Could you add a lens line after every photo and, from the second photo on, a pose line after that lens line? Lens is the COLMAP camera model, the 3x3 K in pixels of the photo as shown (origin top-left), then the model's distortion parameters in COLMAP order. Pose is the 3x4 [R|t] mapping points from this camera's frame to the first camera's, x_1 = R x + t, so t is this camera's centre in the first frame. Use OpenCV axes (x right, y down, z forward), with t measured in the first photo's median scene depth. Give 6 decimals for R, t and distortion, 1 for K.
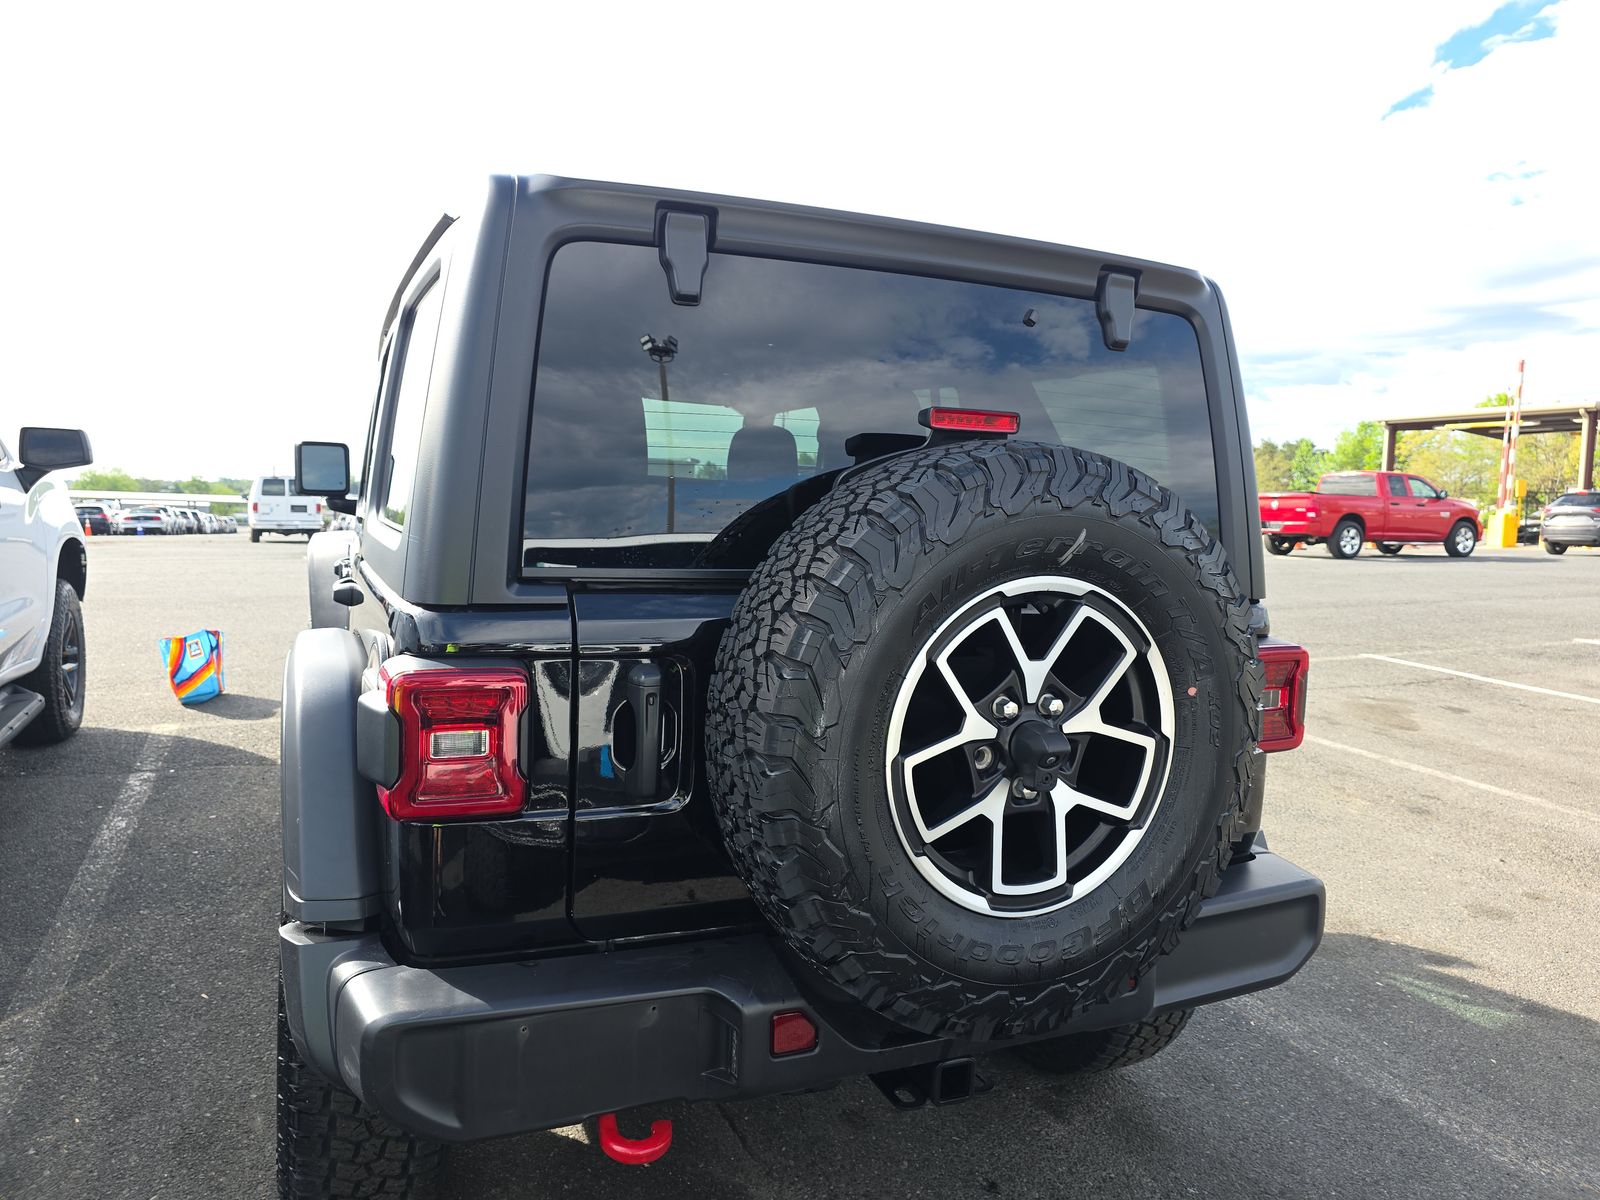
lens RADIAL K [[1055.2, 0, 800.0], [0, 1055.2, 600.0], [0, 0, 1]] dist [0.025041, -0.028508]
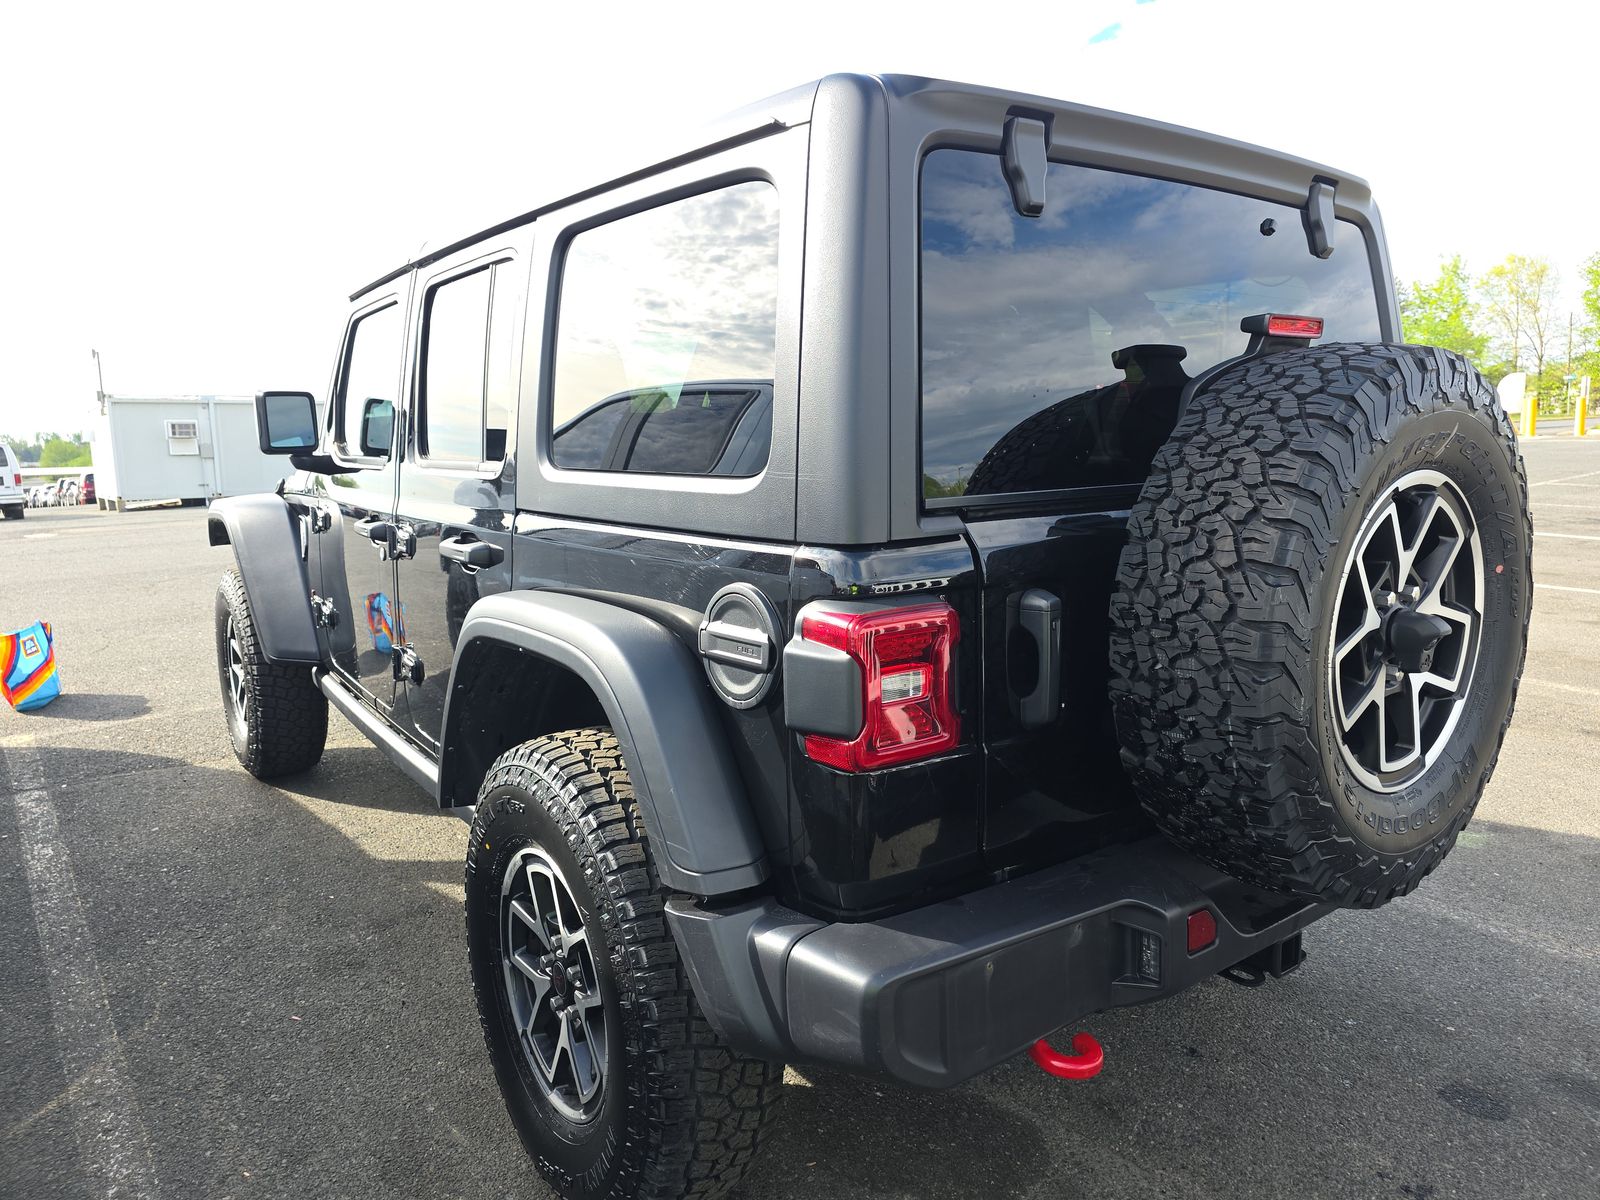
lens RADIAL K [[1055.2, 0, 800.0], [0, 1055.2, 600.0], [0, 0, 1]] dist [0.025041, -0.028508]
pose [[0.971394, -0.092325, 0.218791, -0.589352], [0.078249, 0.994318, 0.072166, -0.017923], [-0.224210, -0.052981, 0.973100, 0.095367]]
